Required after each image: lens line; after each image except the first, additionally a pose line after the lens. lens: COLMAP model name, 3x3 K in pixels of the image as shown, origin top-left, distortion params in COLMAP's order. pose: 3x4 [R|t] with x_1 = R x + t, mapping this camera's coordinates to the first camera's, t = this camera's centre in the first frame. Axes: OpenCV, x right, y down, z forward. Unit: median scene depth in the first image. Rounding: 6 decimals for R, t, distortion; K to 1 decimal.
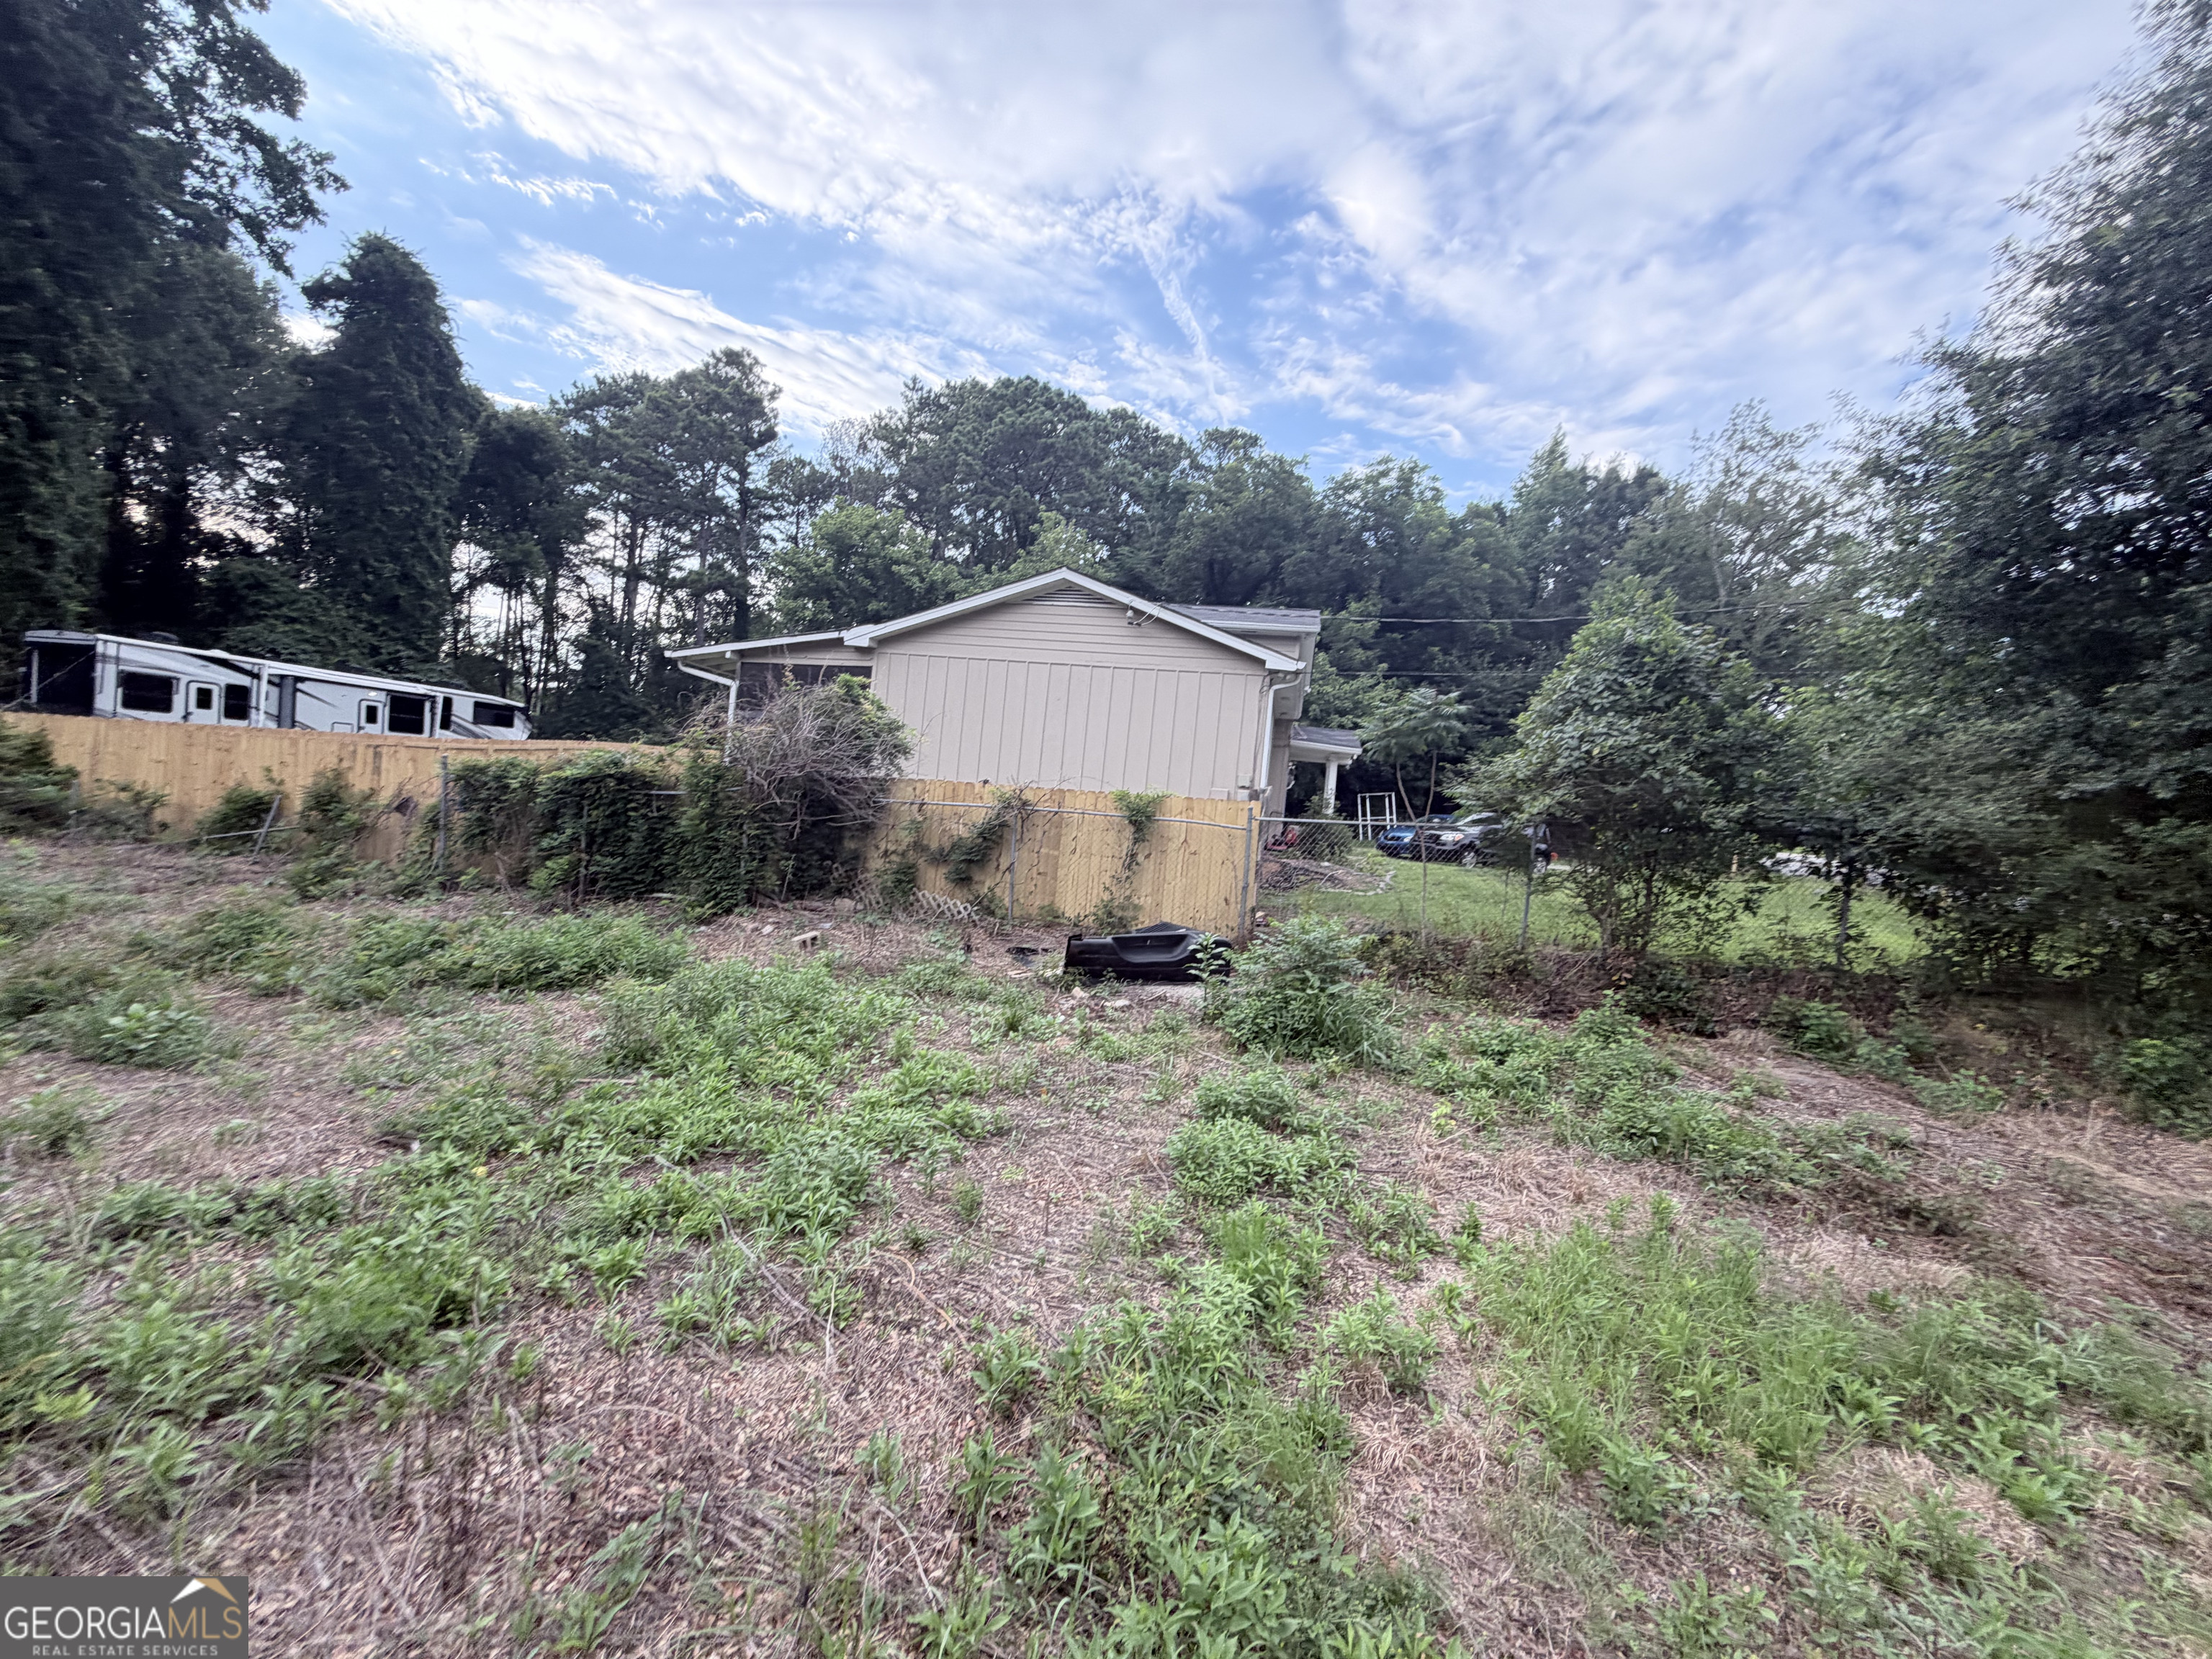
lens RADIAL K [[877.7, 0, 1098.6], [0, 877.7, 830.2], [0, 0, 1]] dist [-0.001467, 0.000401]
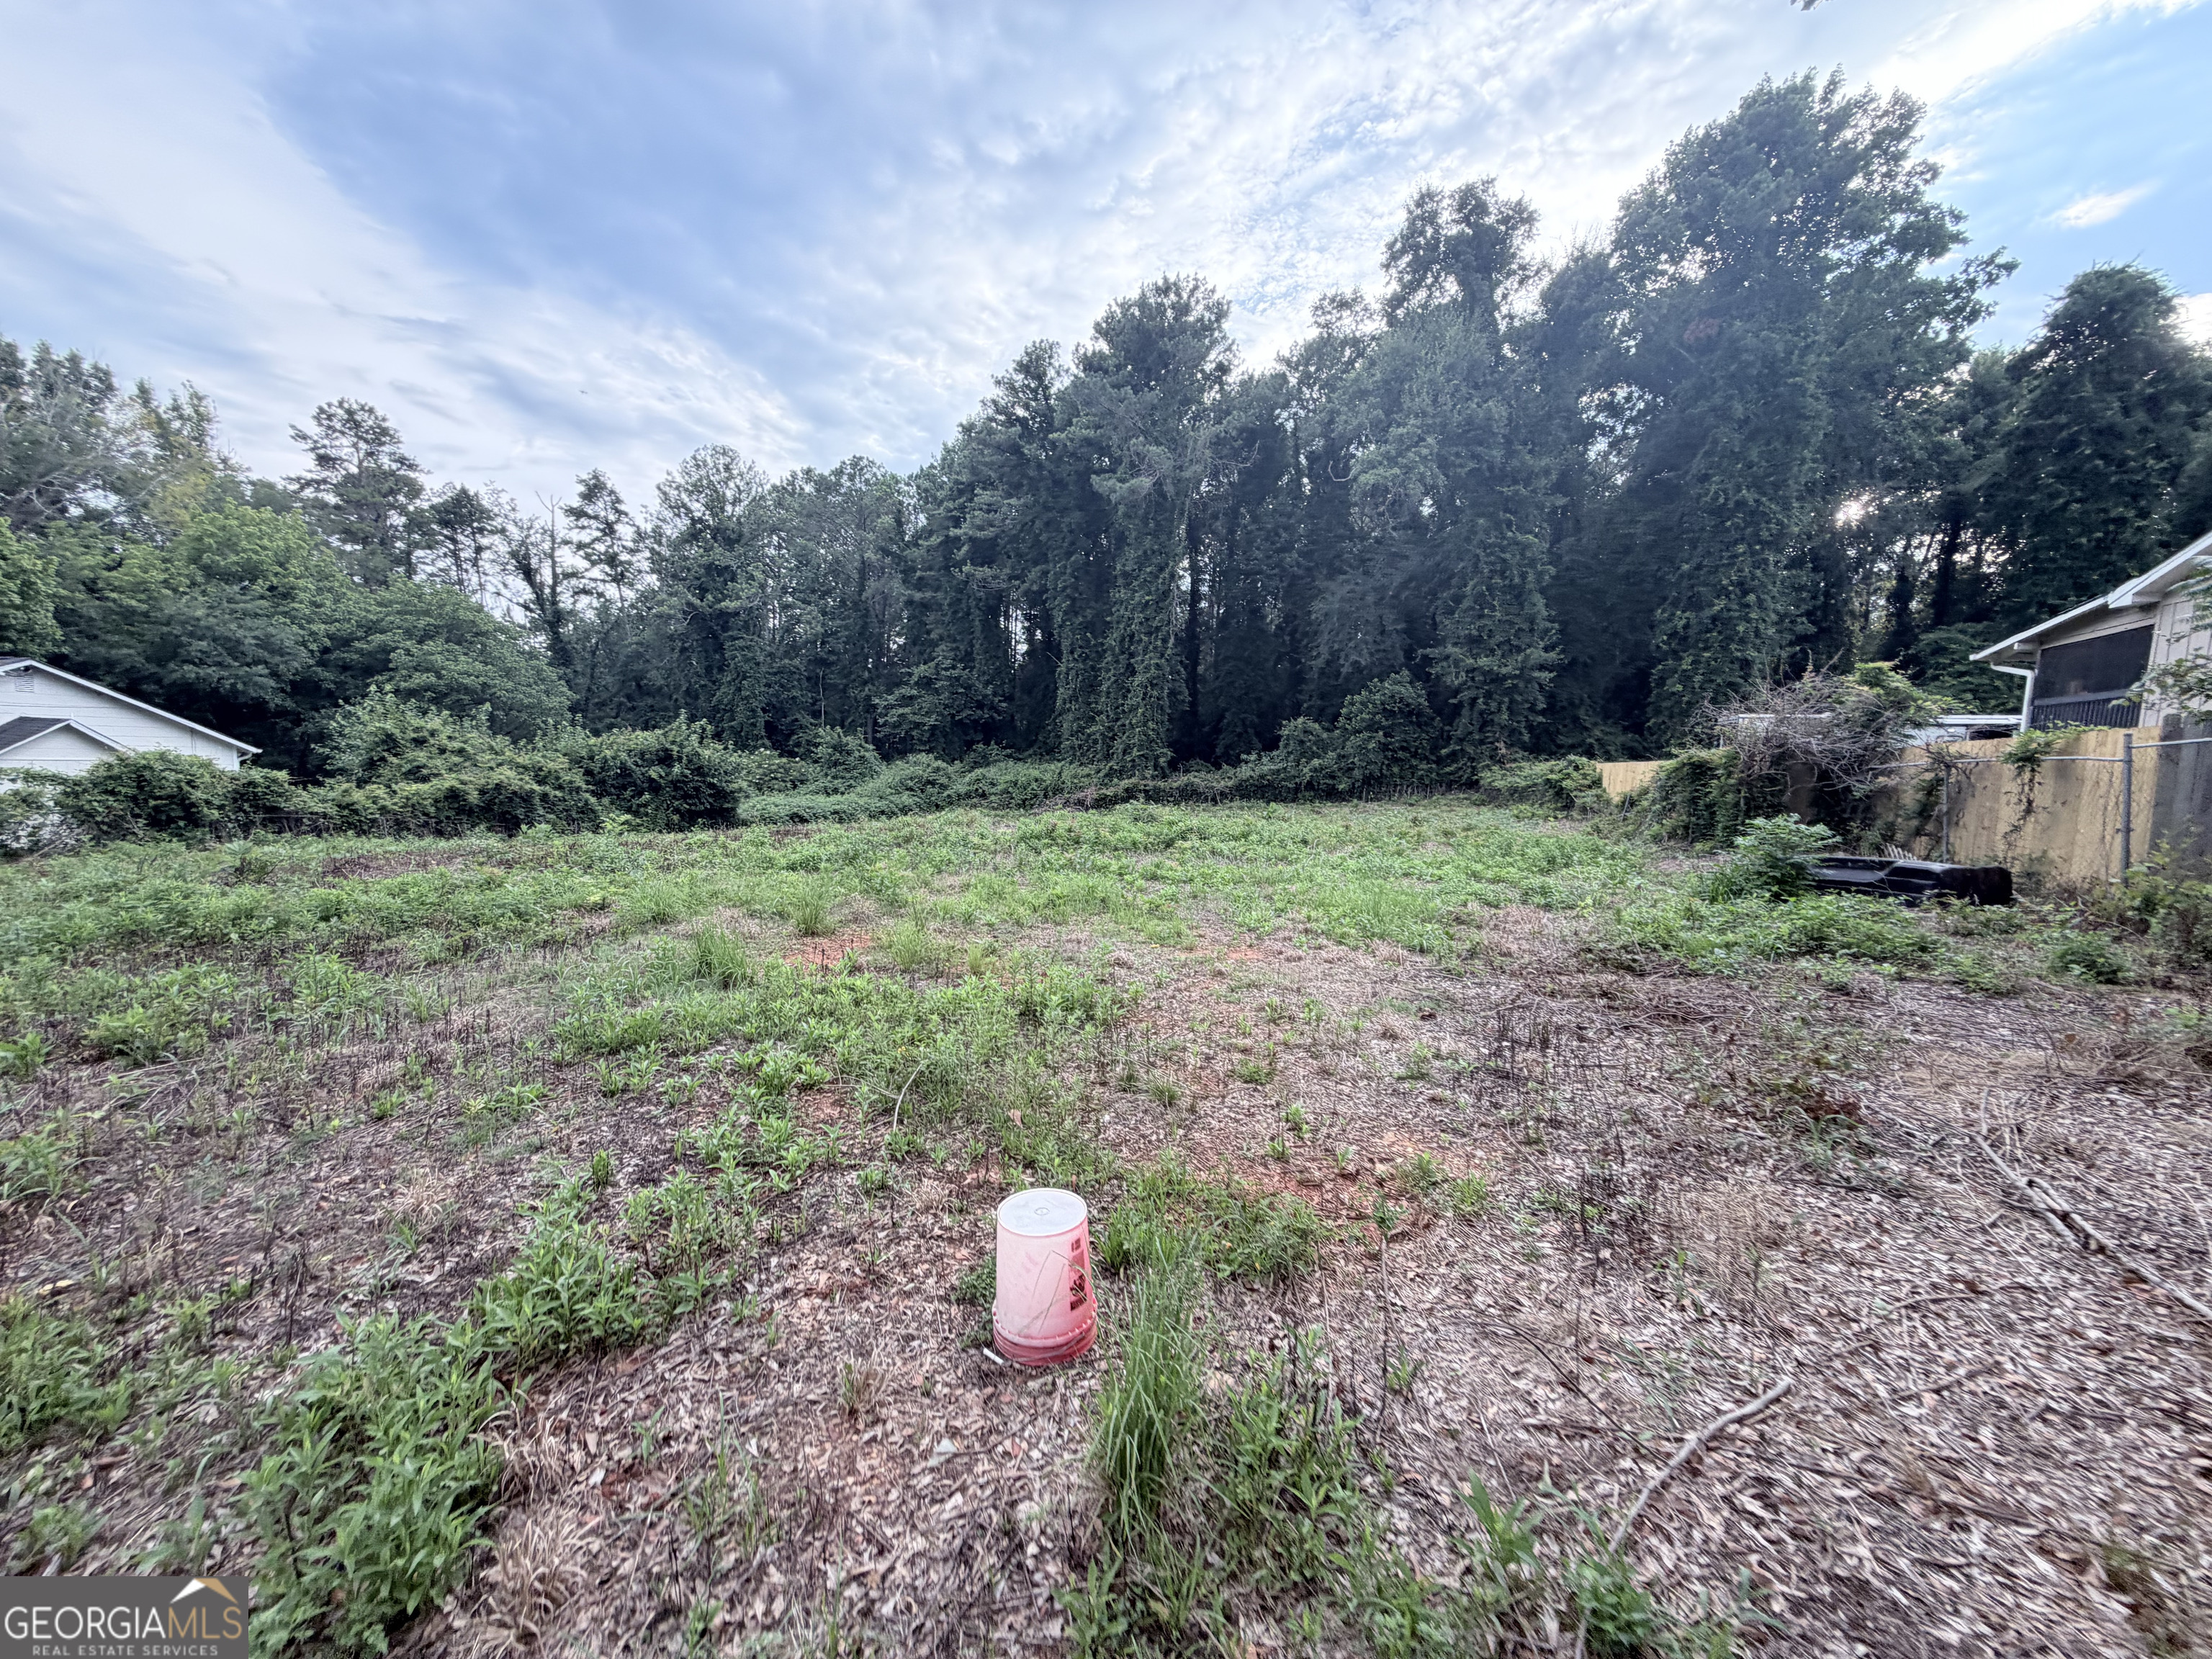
lens RADIAL K [[877.7, 0, 1092.7], [0, 877.7, 836.3], [0, 0, 1]] dist [-0.001467, 0.000401]
pose [[-0.127460, -0.008741, -0.991805, 0.546117], [-0.063216, 0.998000, -0.000671, 0.066343], [0.989827, 0.062612, -0.127757, 0.074329]]
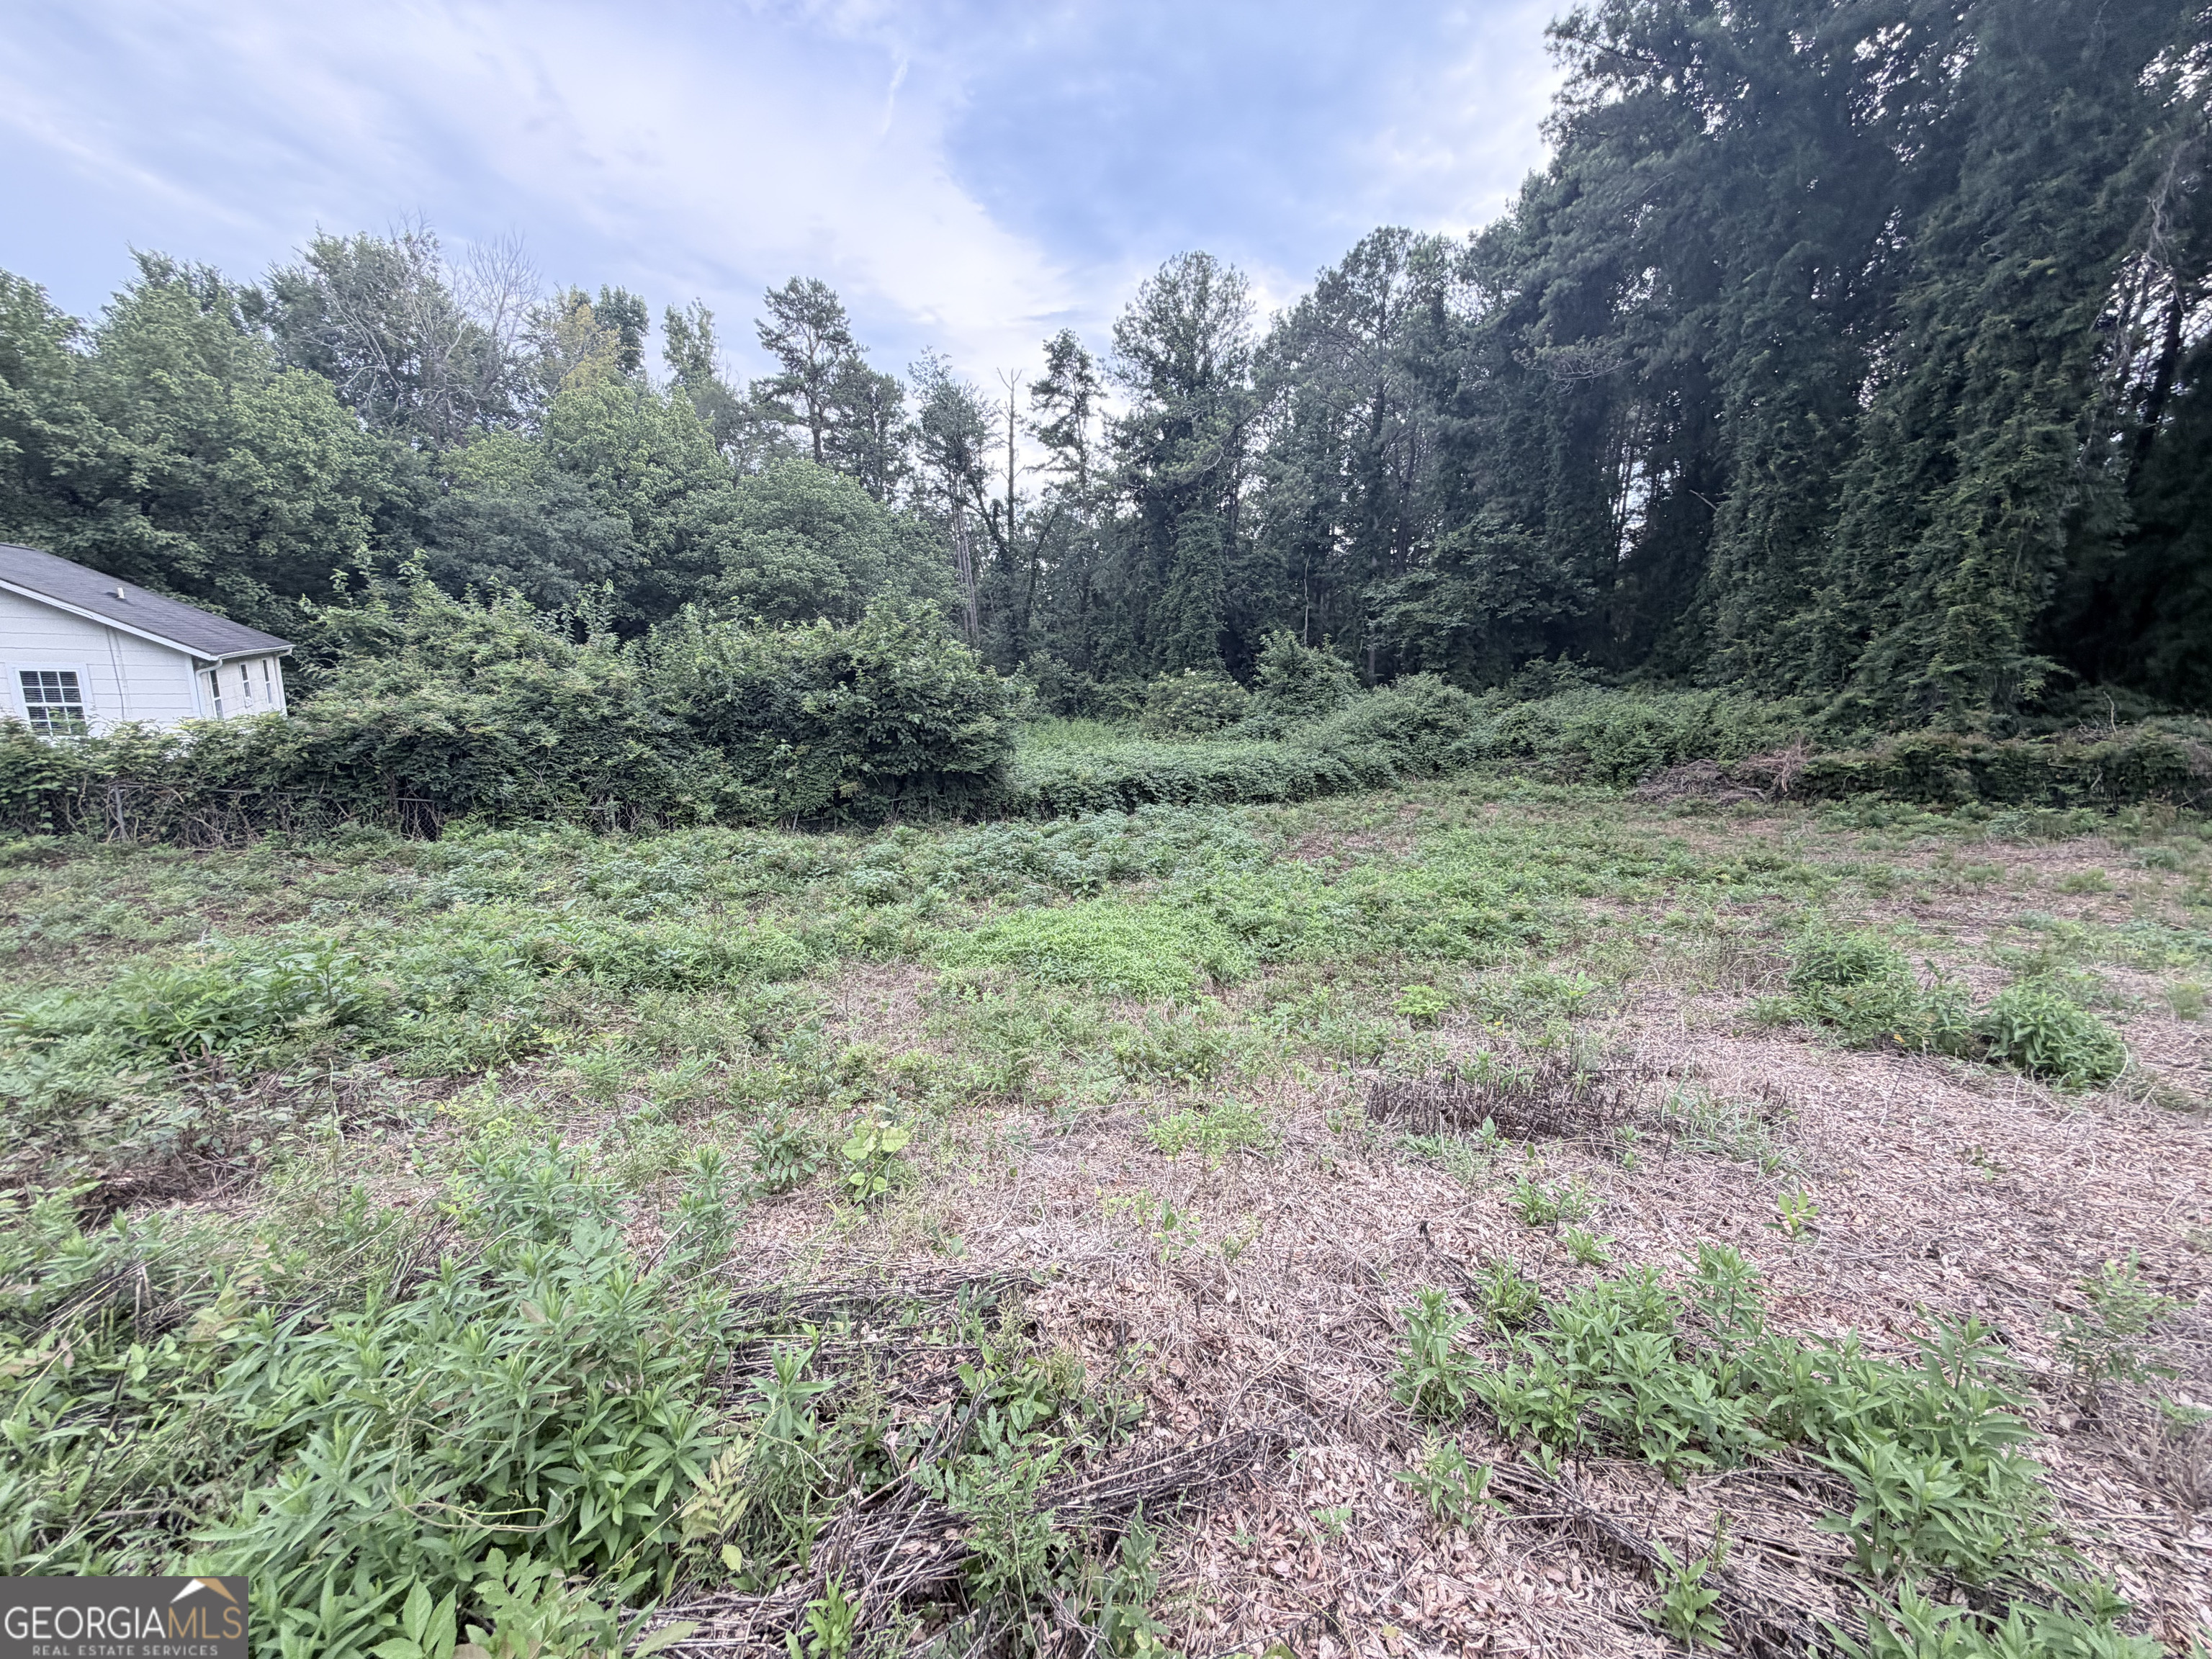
lens RADIAL K [[877.7, 0, 1101.1], [0, 877.7, 831.5], [0, 0, 1]] dist [-0.001467, 0.000401]
pose [[-0.666701, 0.021735, -0.745008, -0.452997], [-0.107095, 0.986409, 0.124615, -0.007979], [0.737591, 0.162868, -0.655312, -0.145383]]
